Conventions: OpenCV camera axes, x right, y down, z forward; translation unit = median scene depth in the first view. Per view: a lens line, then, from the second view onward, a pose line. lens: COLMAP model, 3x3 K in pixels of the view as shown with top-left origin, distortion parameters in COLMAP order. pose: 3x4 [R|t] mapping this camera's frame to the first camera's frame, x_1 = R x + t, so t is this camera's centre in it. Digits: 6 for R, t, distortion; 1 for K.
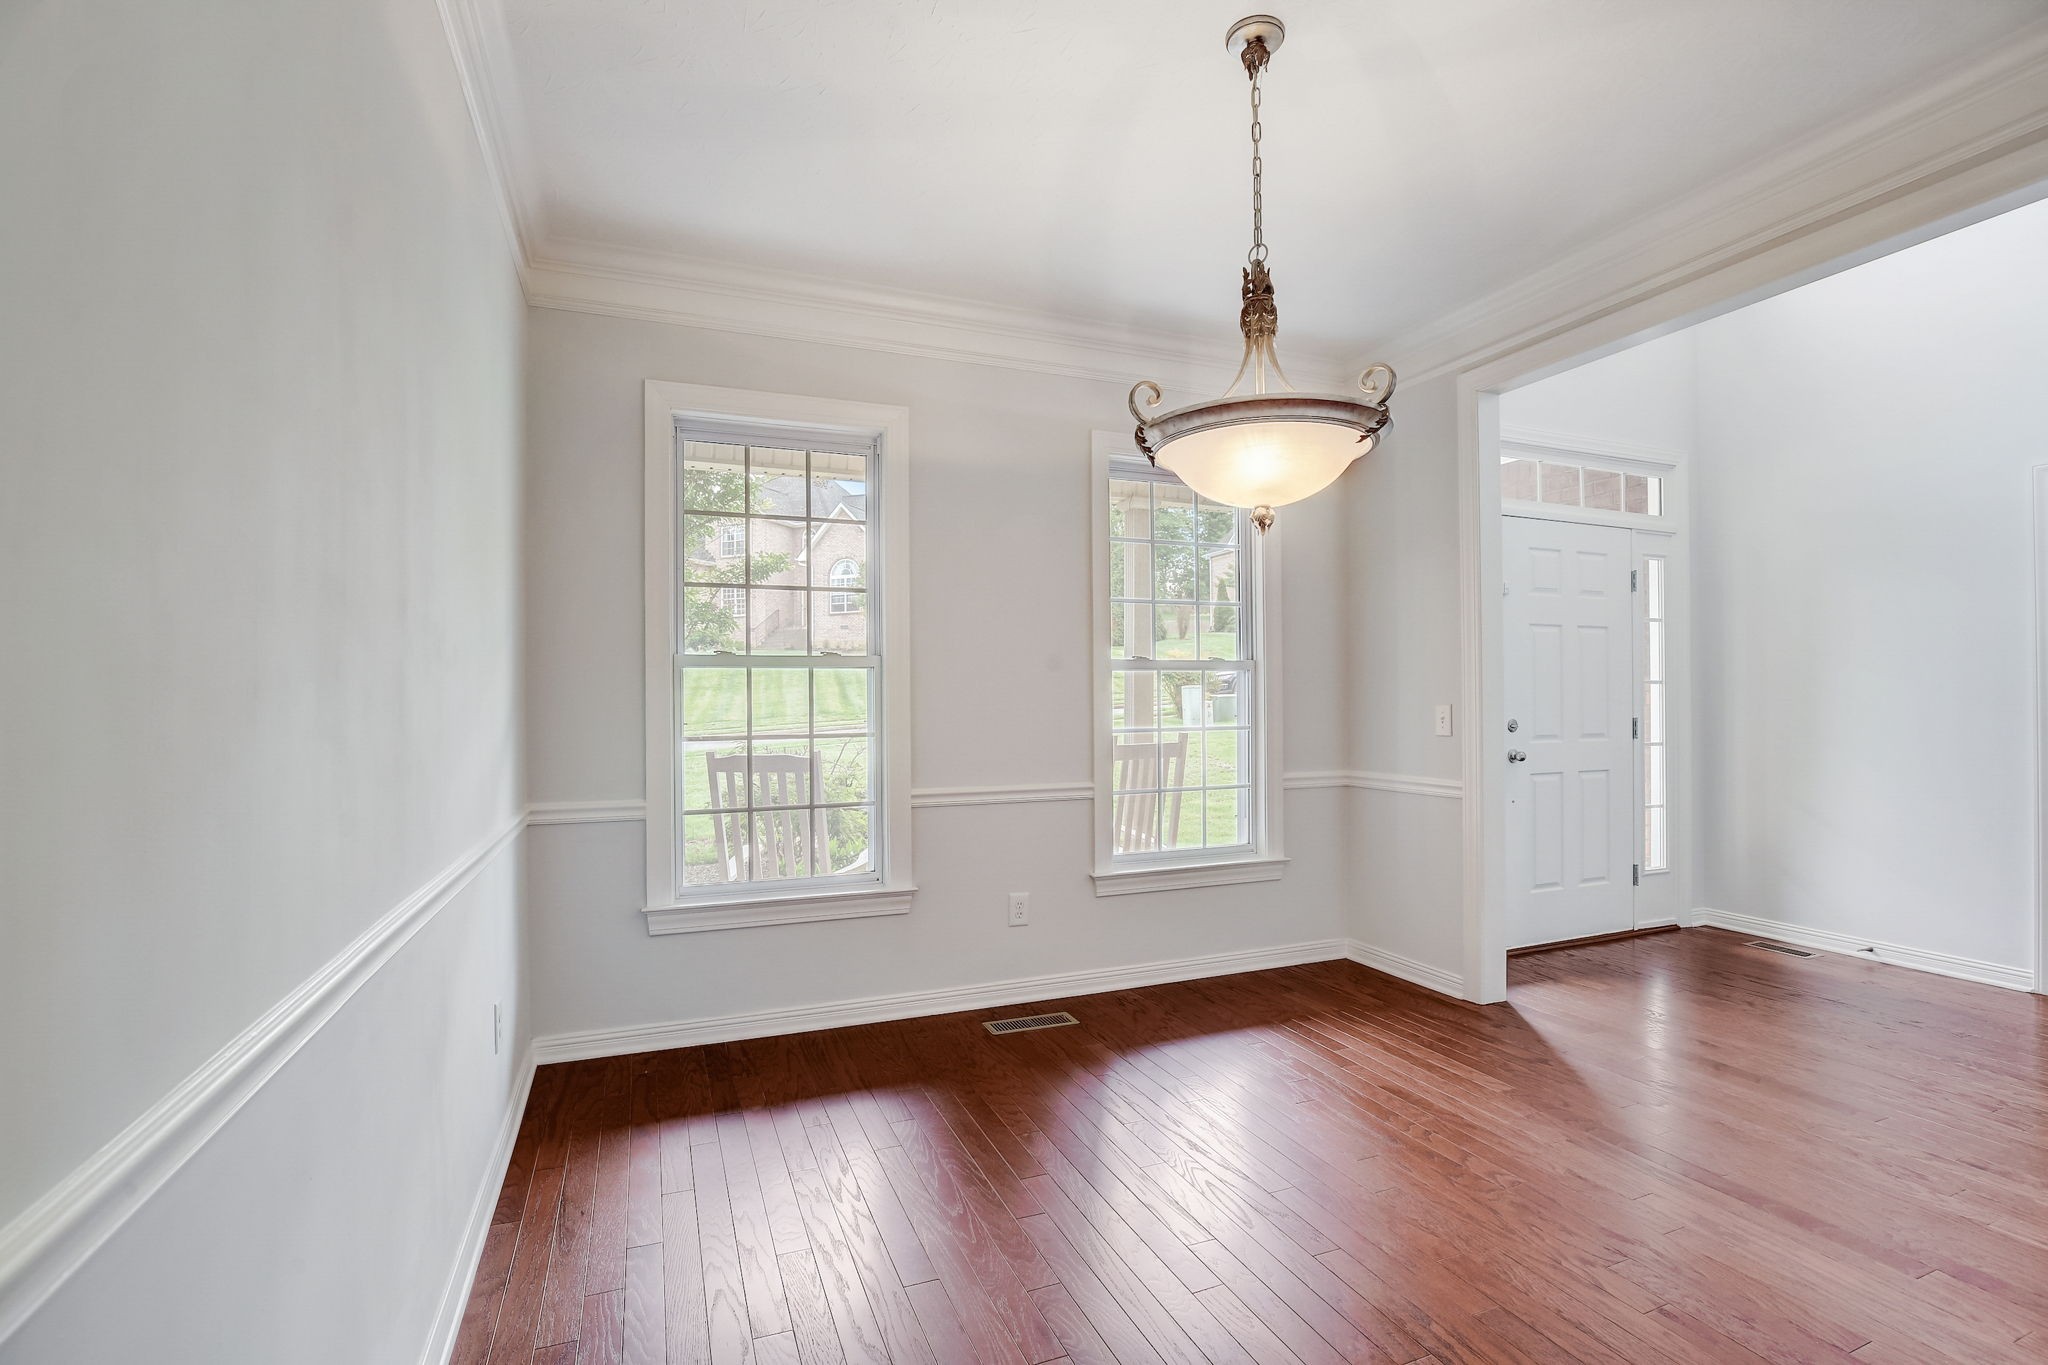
lens RADIAL K [[941.4, 0, 1029.3], [0, 941.4, 696.1], [0, 0, 1]] dist [-0.034634, 0.006018]
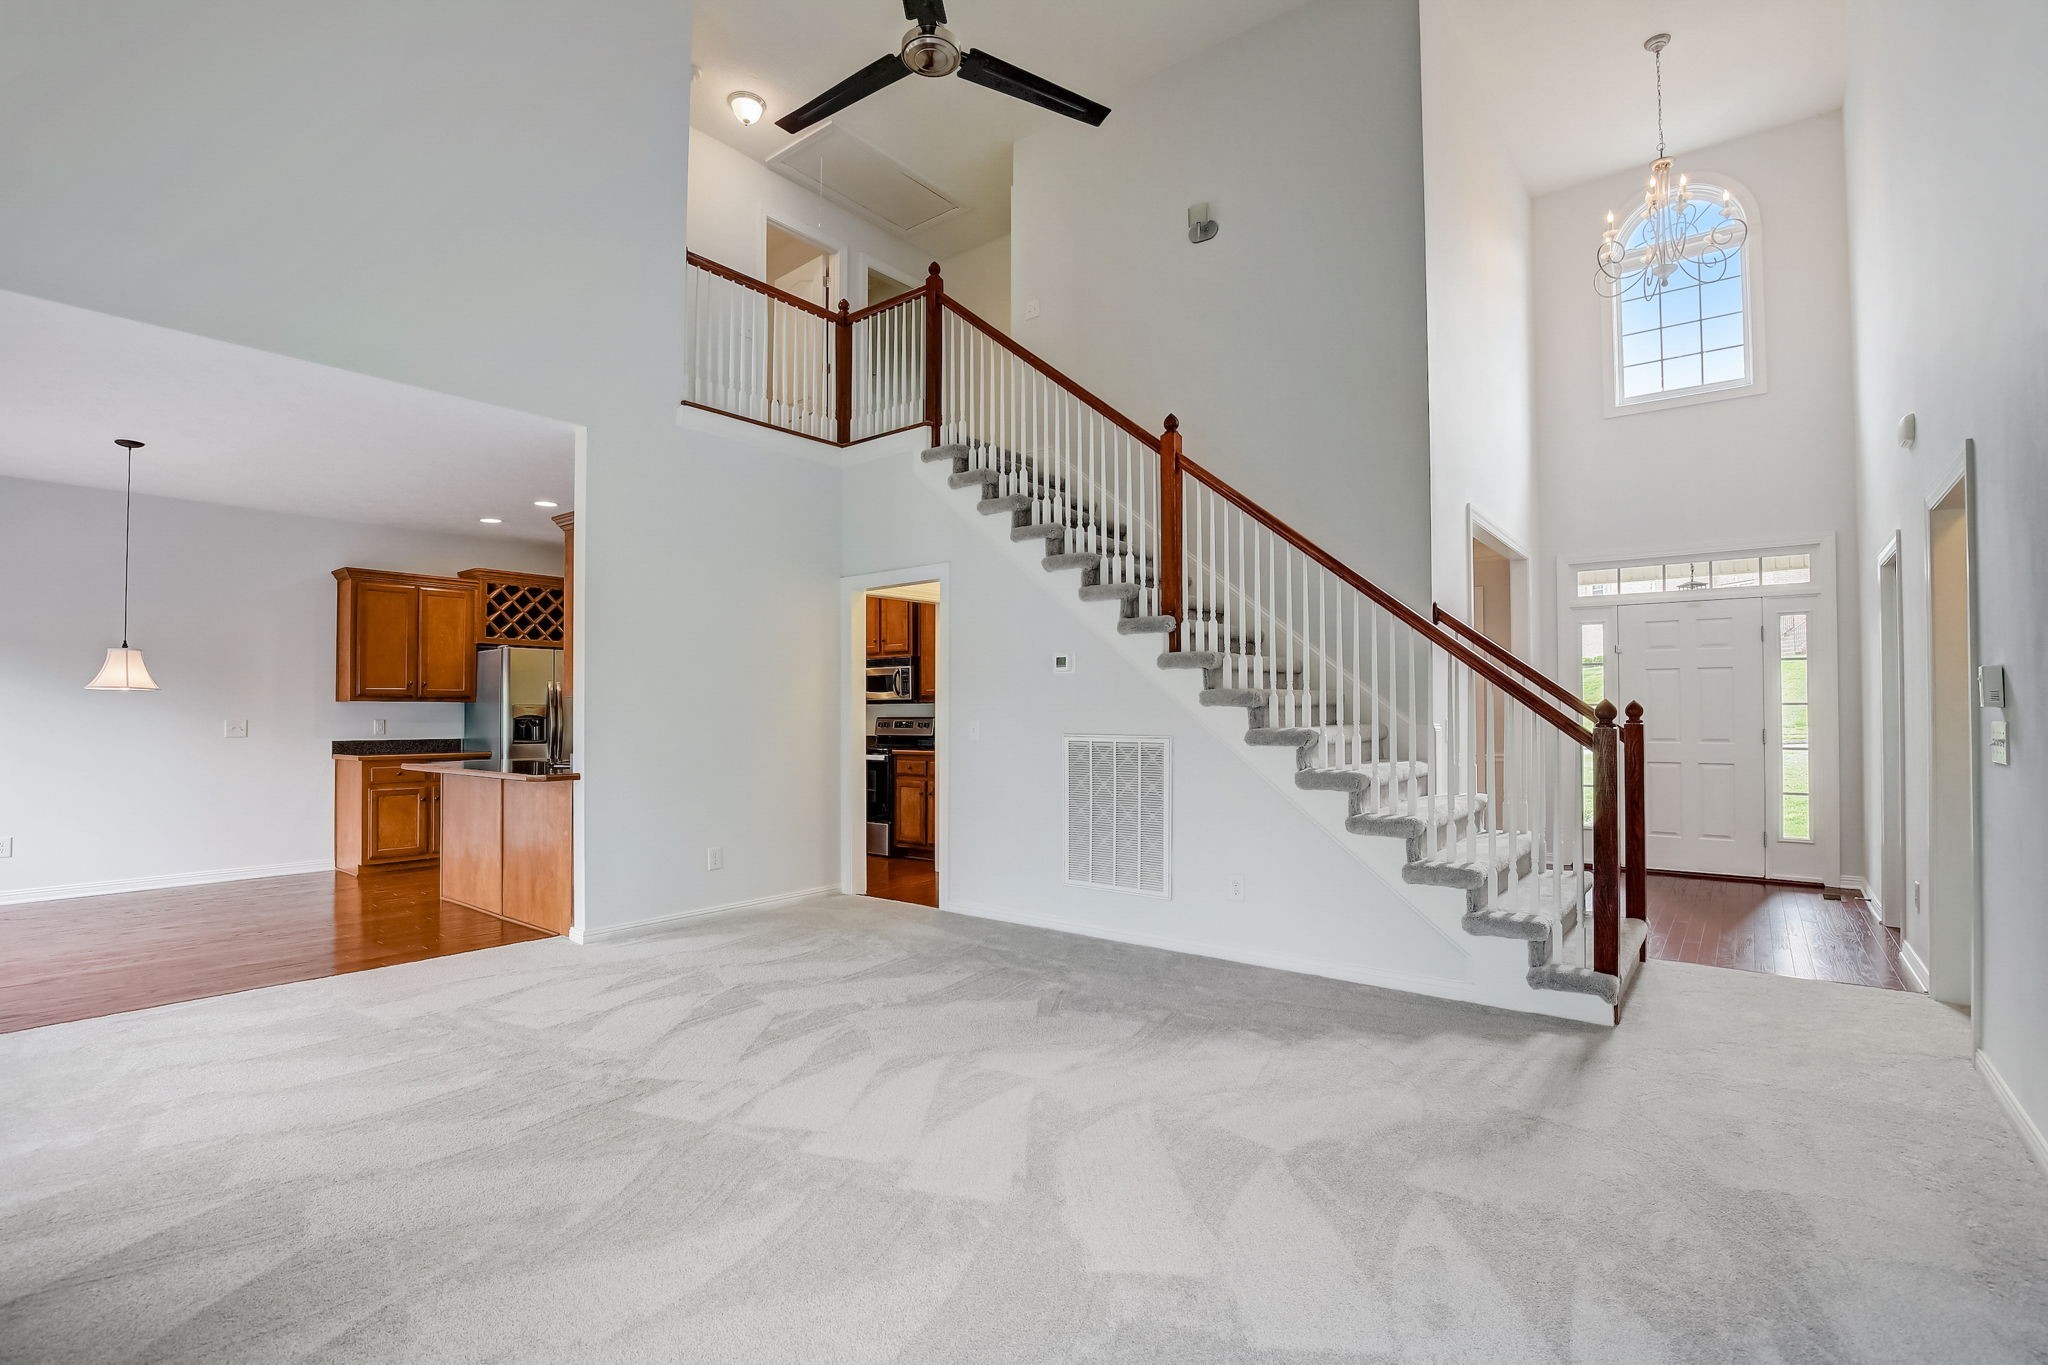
lens RADIAL K [[941.4, 0, 1029.3], [0, 941.4, 696.1], [0, 0, 1]] dist [-0.034634, 0.006018]
pose [[0.499083, -0.011783, -0.866474, 1.340046], [0.006386, 0.999930, -0.009919, -0.021057], [0.866530, -0.000583, 0.499124, -0.700567]]
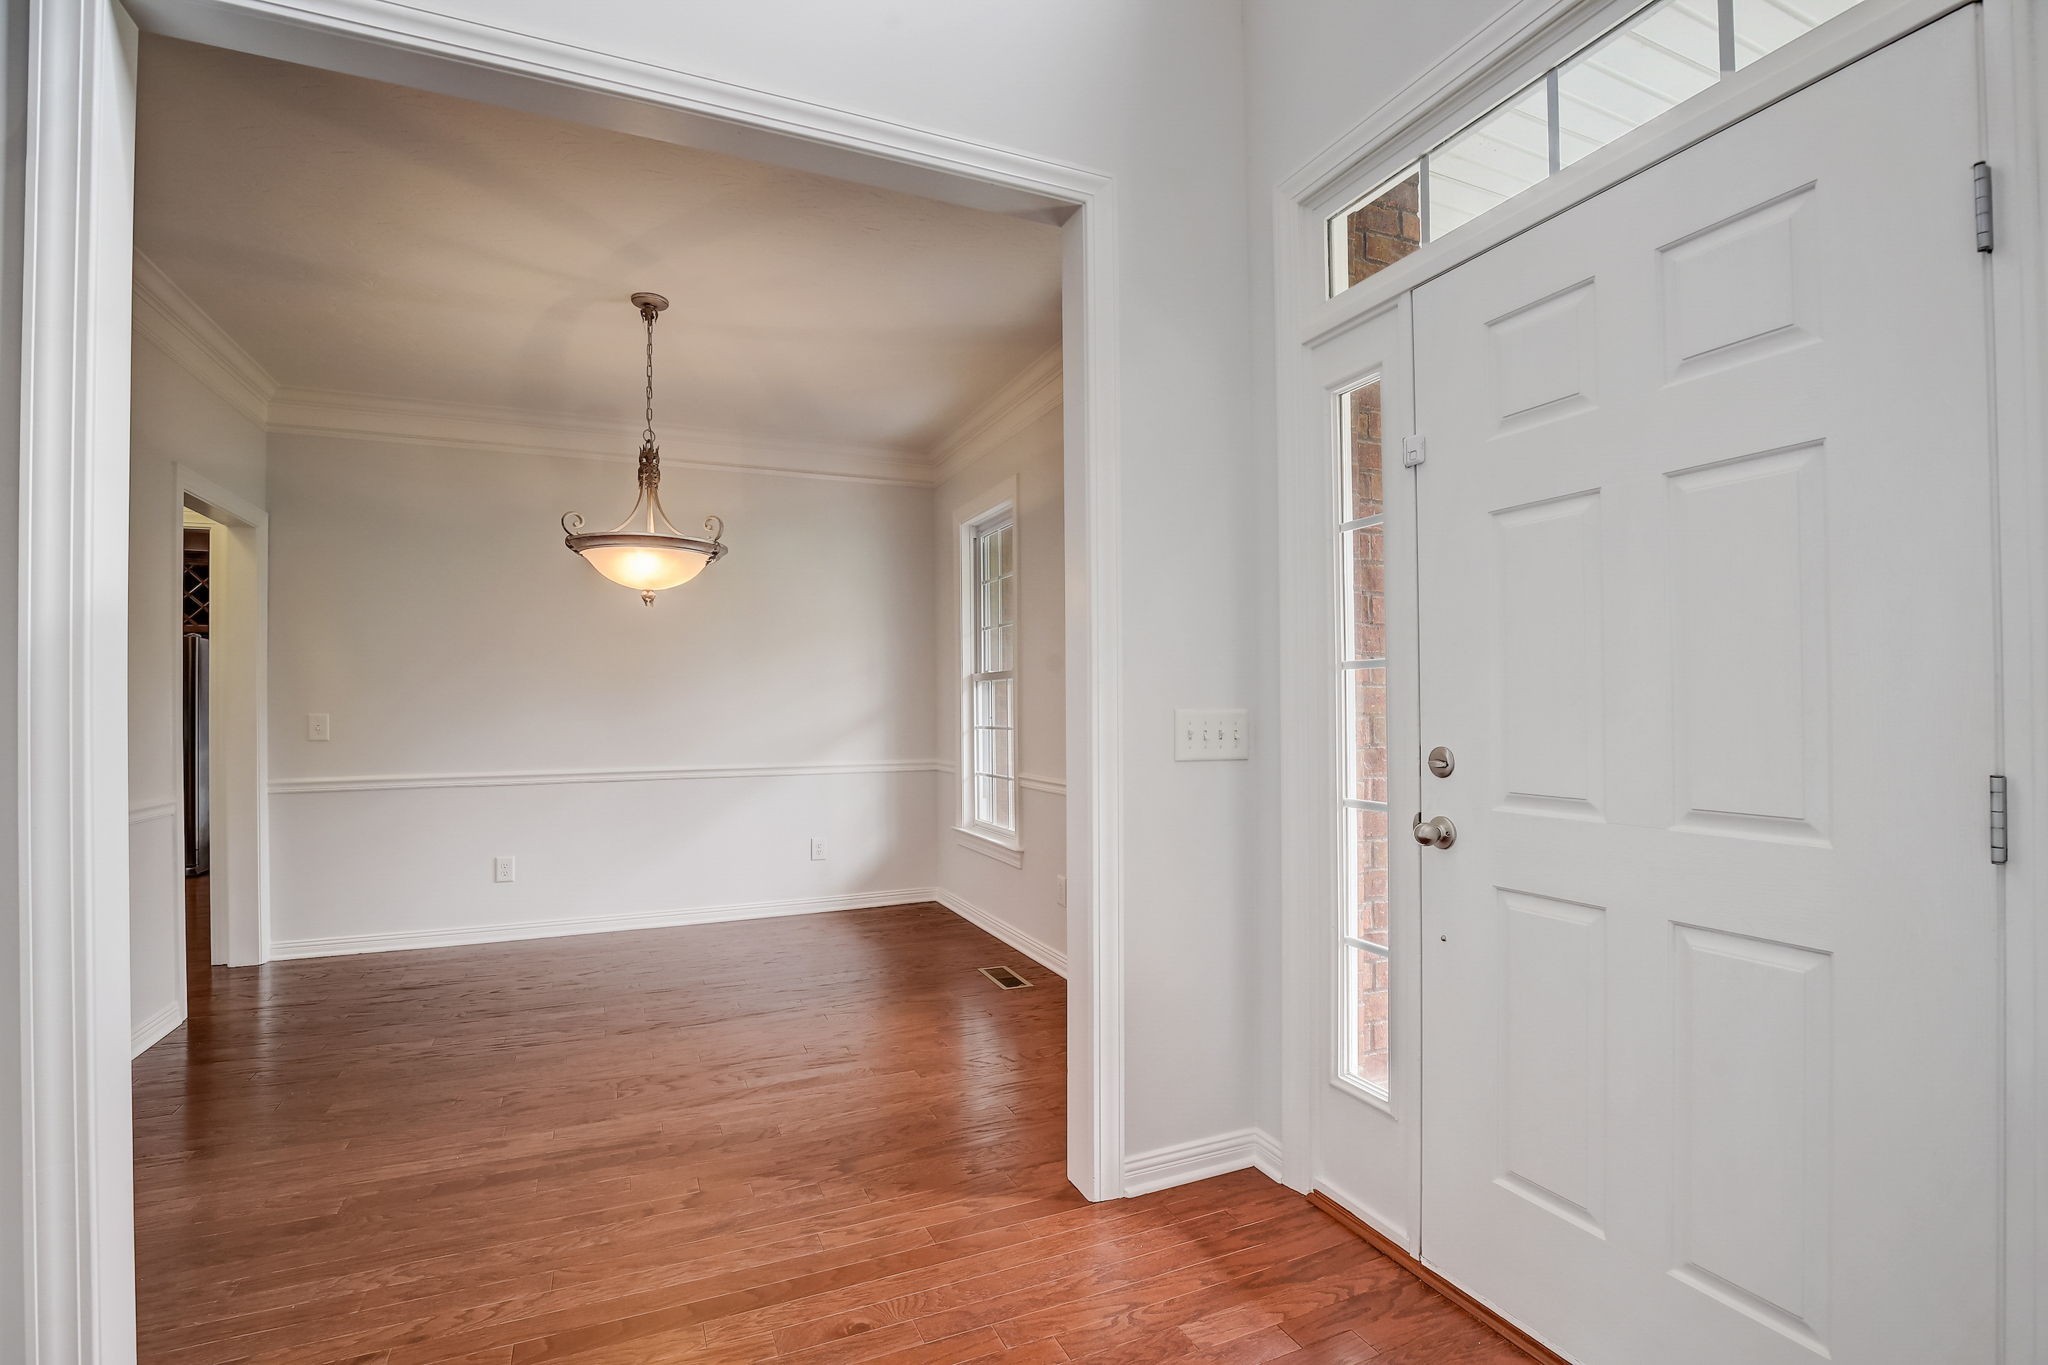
lens RADIAL K [[941.4, 0, 1029.3], [0, 941.4, 696.1], [0, 0, 1]] dist [-0.034634, 0.006018]
pose [[0.032877, -0.003738, -0.999452, 0.893384], [0.012768, 0.999913, -0.003320, -0.000090], [0.999378, -0.012652, 0.032922, 0.753504]]
